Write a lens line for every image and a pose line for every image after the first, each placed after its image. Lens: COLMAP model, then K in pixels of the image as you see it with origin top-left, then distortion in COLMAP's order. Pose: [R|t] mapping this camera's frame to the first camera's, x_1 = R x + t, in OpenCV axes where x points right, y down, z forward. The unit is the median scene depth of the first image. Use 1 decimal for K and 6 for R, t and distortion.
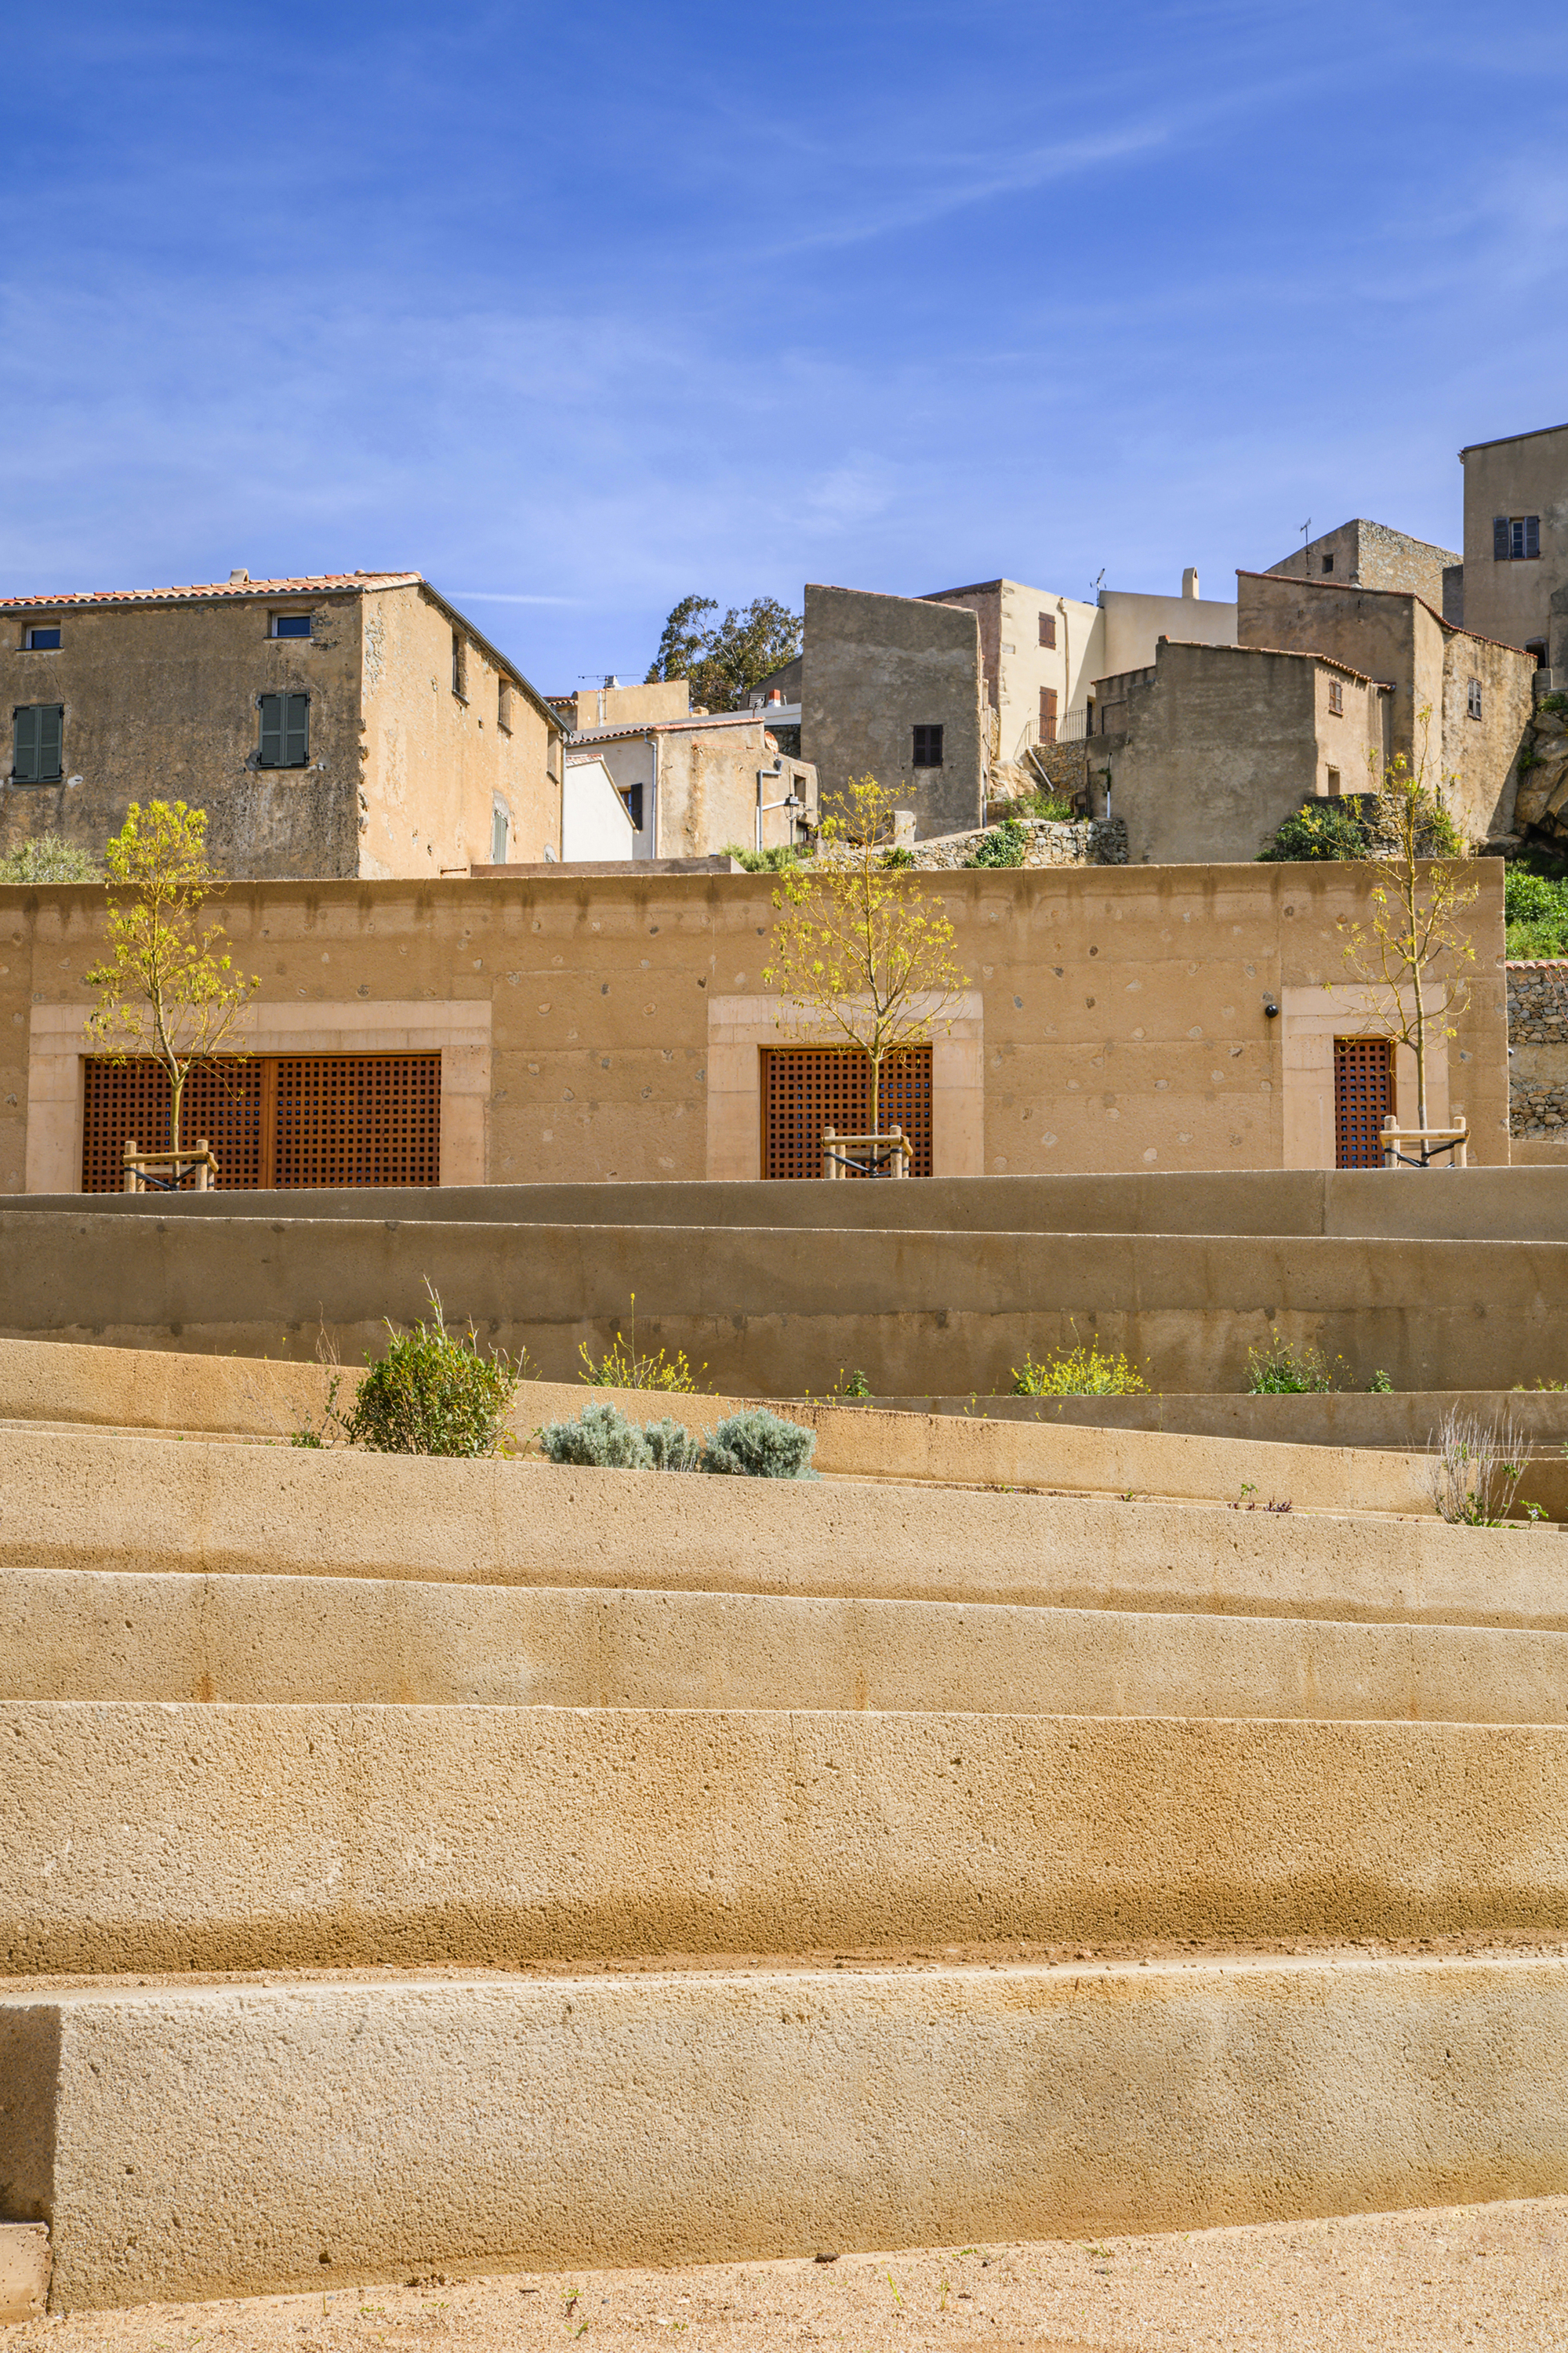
lens RADIAL K [[4208.2, 0, 784.7], [0, 4208.2, 1255.3], [0, 0, 1]] dist [0.178385, 0.171788]
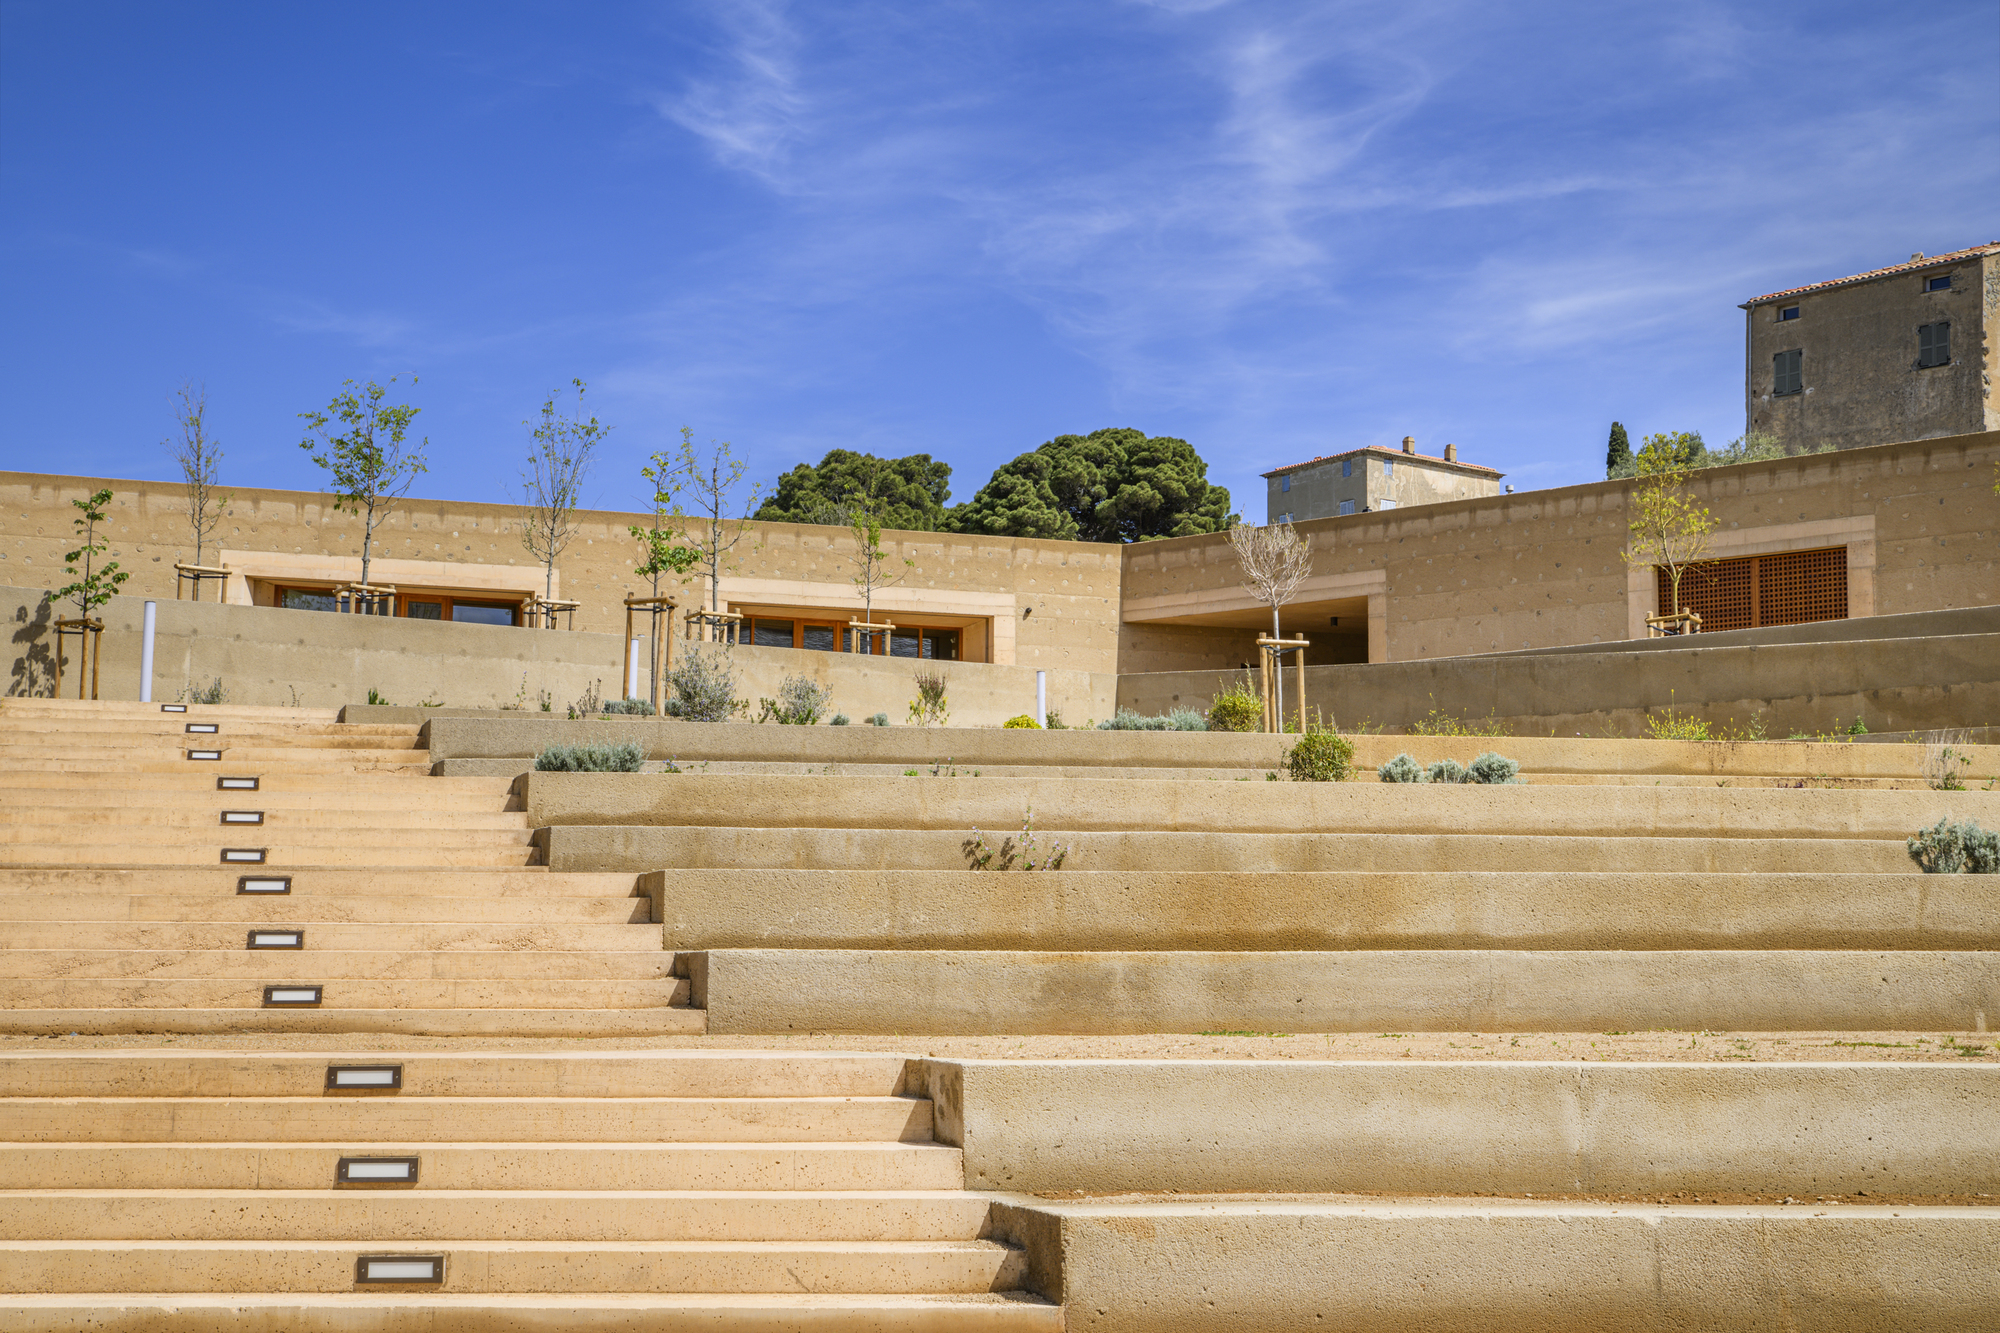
lens RADIAL K [[2538.5, 0, 1000.0], [0, 2538.5, 666.5], [0, 0, 1]] dist [-0.060304, 0.049301]
pose [[0.827991, -0.066032, -0.556840, 0.238531], [0.067283, 0.997567, -0.018249, -0.000977], [0.556691, -0.022355, 0.830419, -0.119181]]
